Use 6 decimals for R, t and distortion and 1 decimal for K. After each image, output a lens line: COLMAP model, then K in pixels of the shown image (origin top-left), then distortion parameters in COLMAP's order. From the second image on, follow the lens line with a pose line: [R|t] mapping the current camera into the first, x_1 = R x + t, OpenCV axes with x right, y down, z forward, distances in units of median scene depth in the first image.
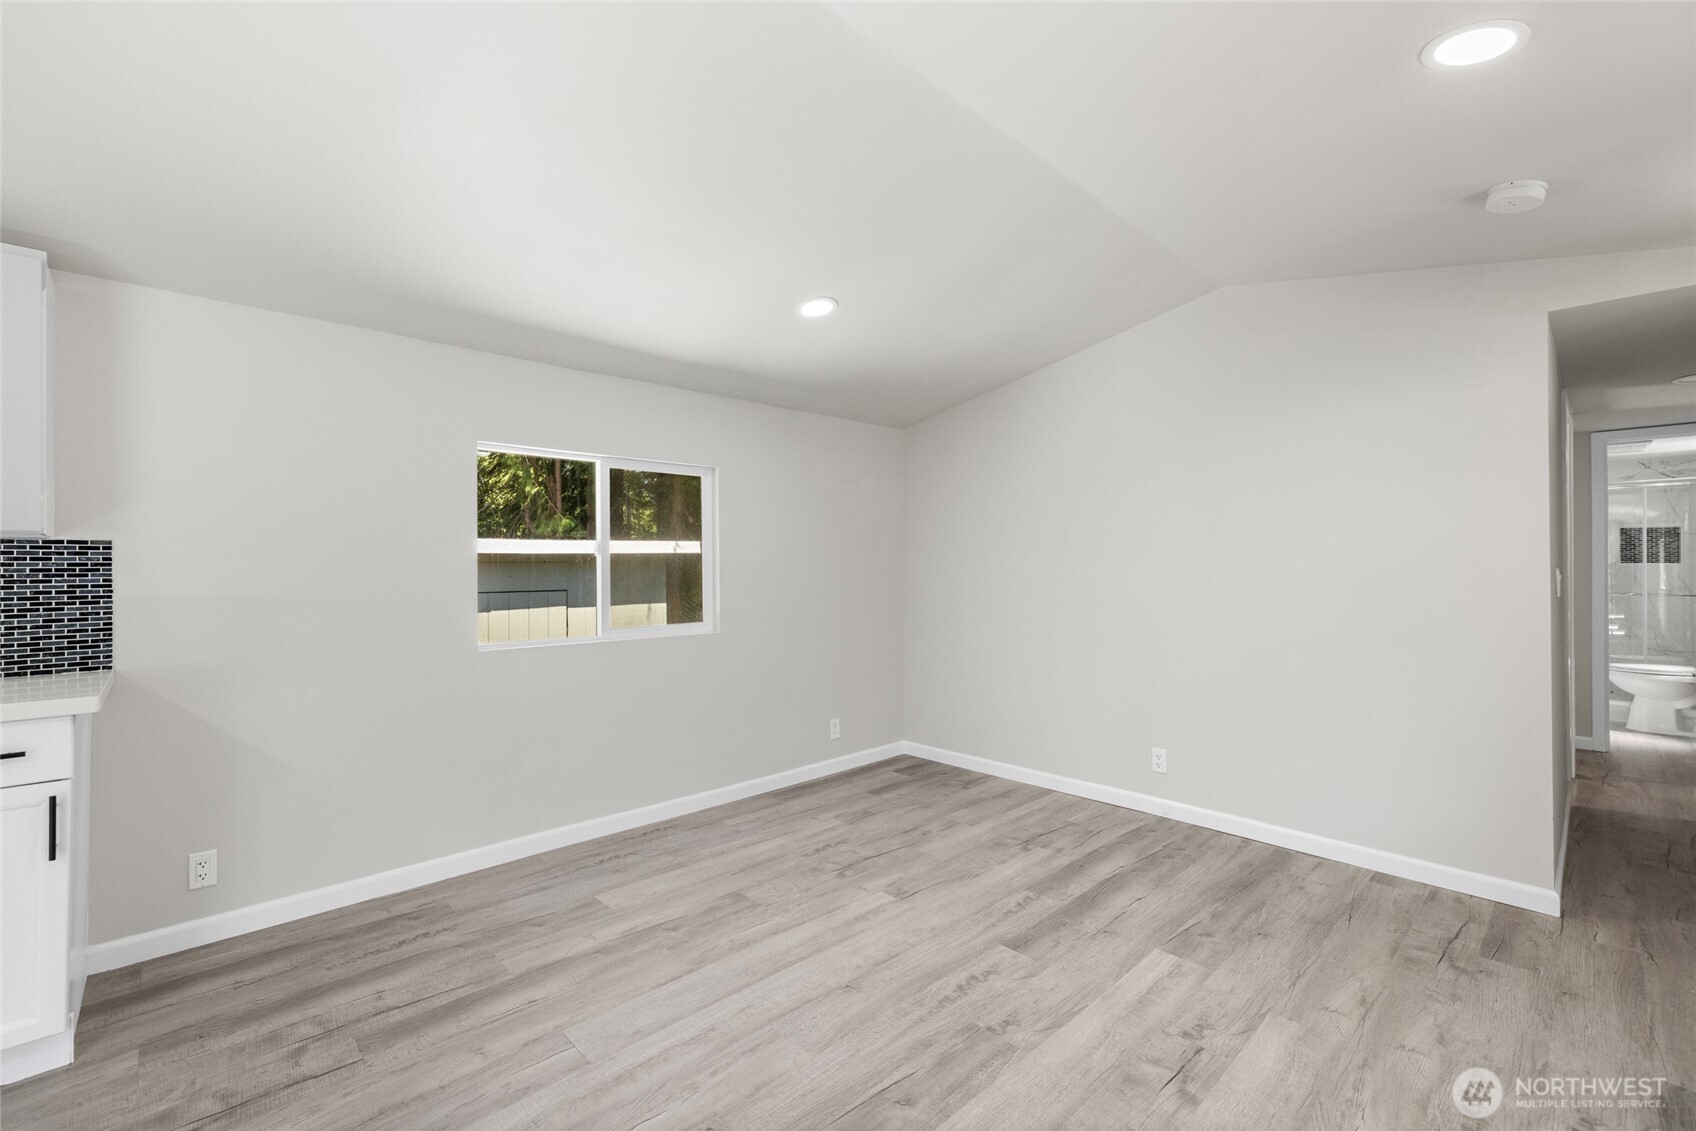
lens RADIAL K [[718.8, 0, 841.8], [0, 718.8, 564.2], [0, 0, 1]] dist [-0.000548, -0.000023]
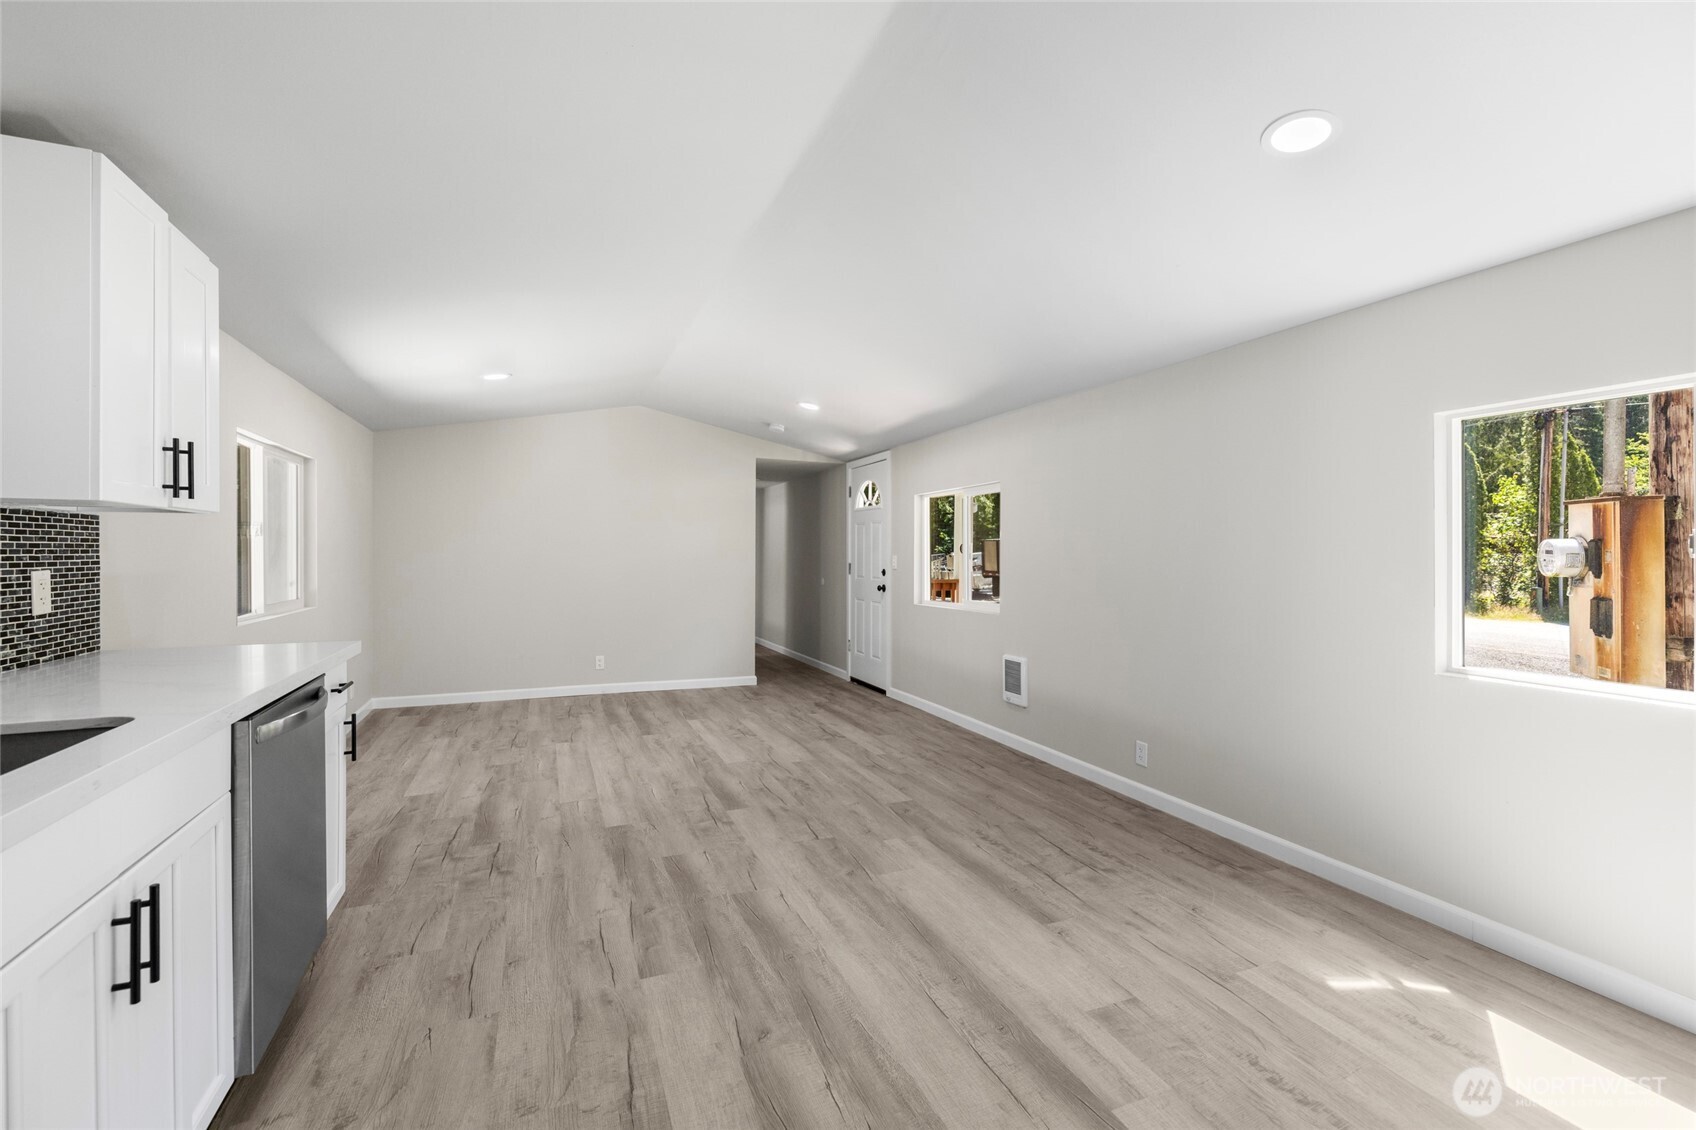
lens RADIAL K [[713.3, 0, 844.3], [0, 713.3, 557.6], [0, 0, 1]] dist [-0.001072, -0.000027]
pose [[0.350229, 0.002303, 0.936661, -1.375332], [-0.012890, 0.999914, 0.002361, 0.007444], [-0.936576, -0.012900, 0.350228, -0.230278]]
